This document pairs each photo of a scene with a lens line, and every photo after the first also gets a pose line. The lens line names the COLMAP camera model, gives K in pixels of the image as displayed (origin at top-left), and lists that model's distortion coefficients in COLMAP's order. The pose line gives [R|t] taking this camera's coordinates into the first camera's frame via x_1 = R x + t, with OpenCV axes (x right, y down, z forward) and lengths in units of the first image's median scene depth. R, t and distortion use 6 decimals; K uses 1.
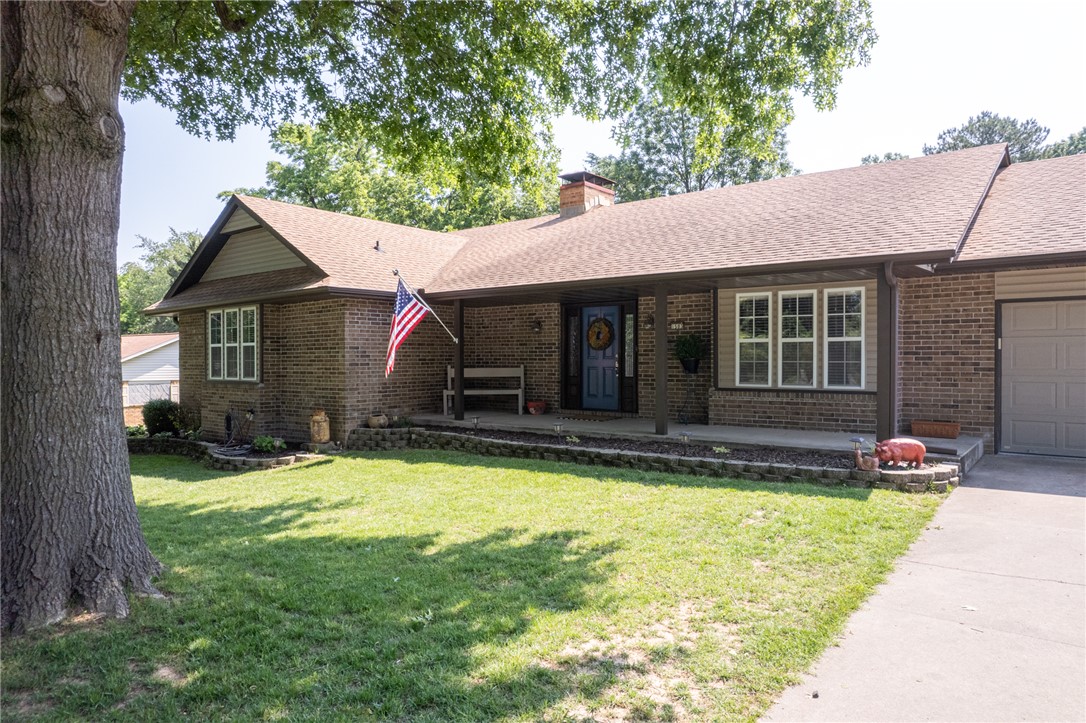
lens RADIAL K [[697.6, 0, 542.6], [0, 697.6, 366.8], [0, 0, 1]] dist [-0.075410, 0.064622]
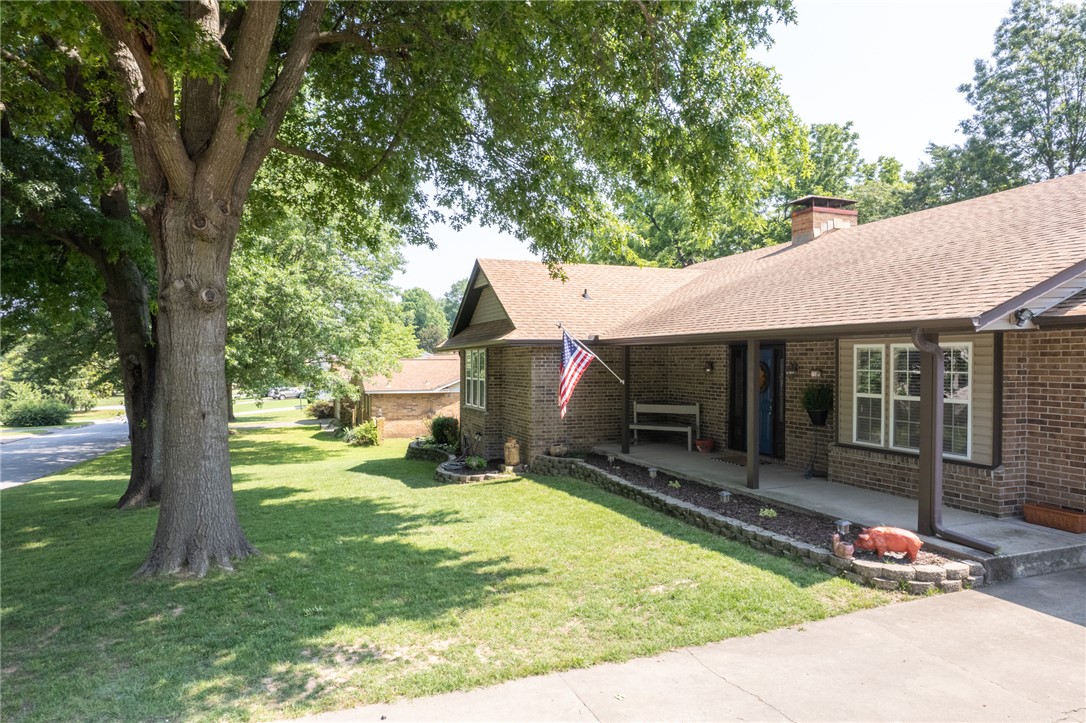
lens RADIAL K [[697.6, 0, 539.9], [0, 697.6, 363.1], [0, 0, 1]] dist [-0.075410, 0.064622]
pose [[0.849984, 0.006050, -0.526773, 0.374555], [-0.009588, 0.999946, -0.003986, -0.066428], [0.526720, 0.008439, 0.849997, -0.017081]]
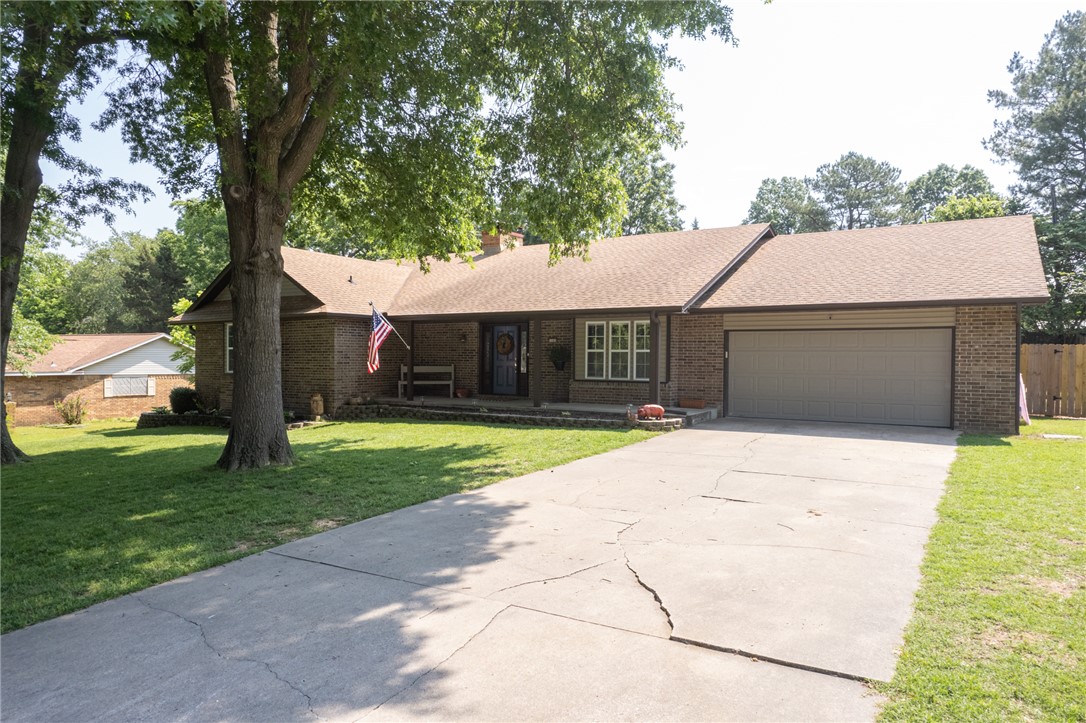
lens RADIAL K [[697.6, 0, 547.0], [0, 697.6, 367.3], [0, 0, 1]] dist [-0.075410, 0.064622]
pose [[0.994293, 0.008331, 0.106361, 0.014138], [-0.008600, 0.999961, 0.002071, -0.001143], [-0.106339, -0.002974, 0.994325, -0.562303]]
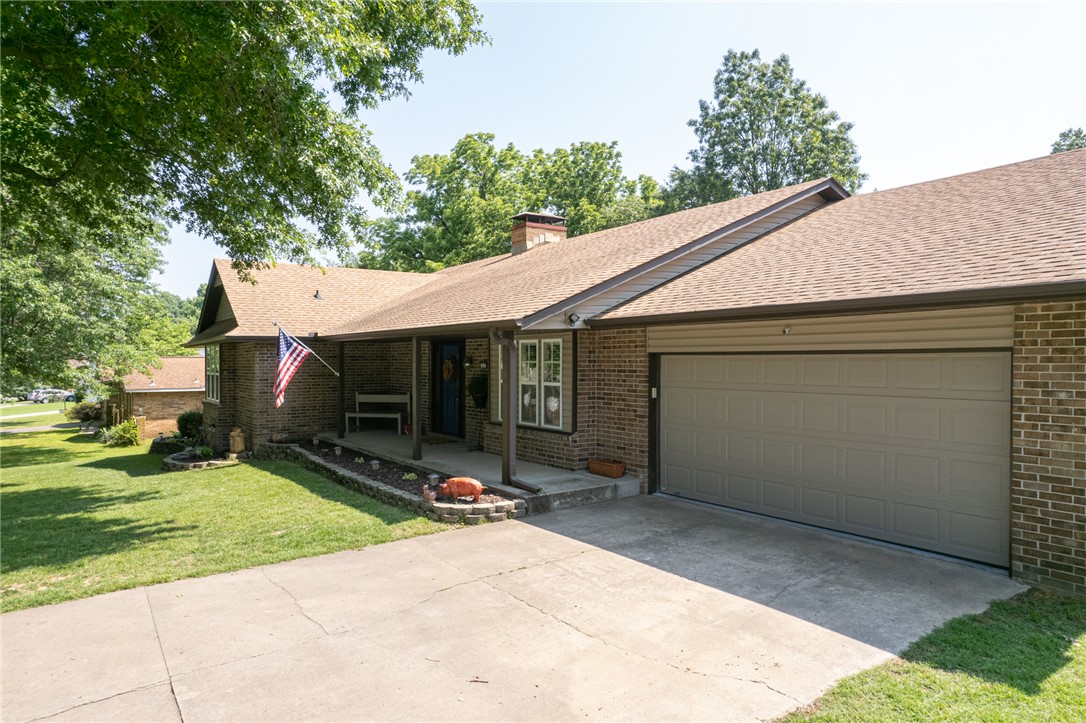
lens RADIAL K [[697.6, 0, 541.5], [0, 697.6, 363.1], [0, 0, 1]] dist [-0.075410, 0.064622]
pose [[0.956701, 0.002806, -0.291058, 0.627342], [-0.004227, 0.999982, -0.004255, -0.057919], [0.291041, 0.005301, 0.956696, -0.085226]]
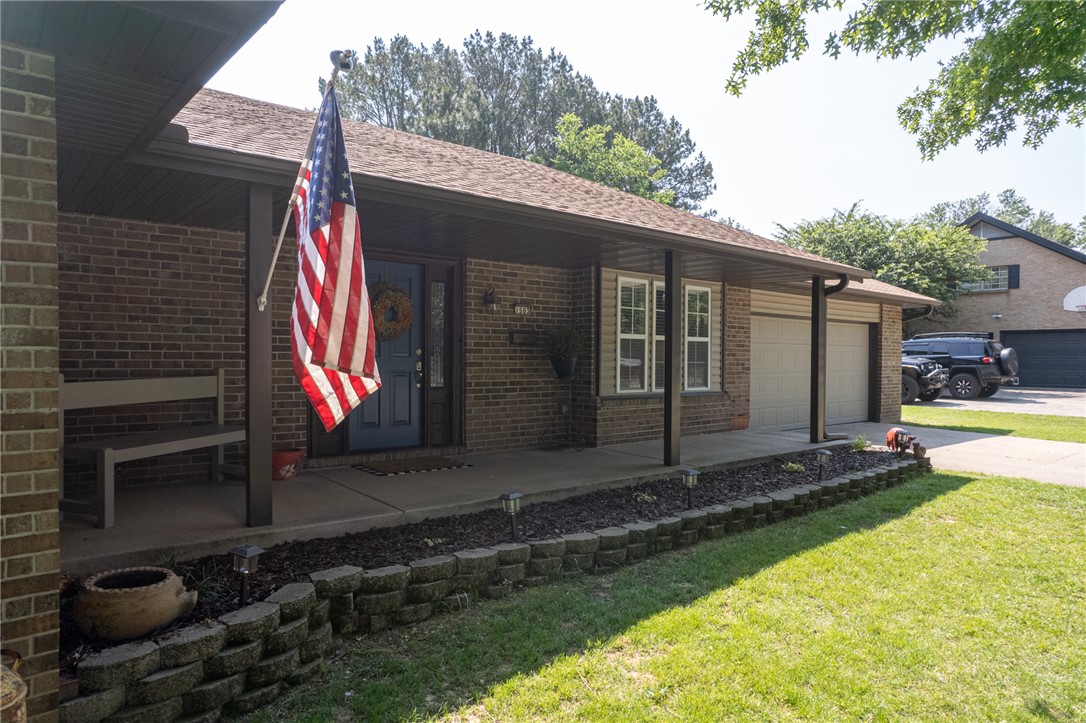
lens RADIAL K [[697.6, 0, 535.6], [0, 697.6, 365.6], [0, 0, 1]] dist [-0.075410, 0.064622]
pose [[0.199757, -0.005882, 0.979828, -0.477042], [0.004193, 0.999978, 0.005148, -0.007304], [-0.979837, 0.003080, 0.199777, 0.854546]]
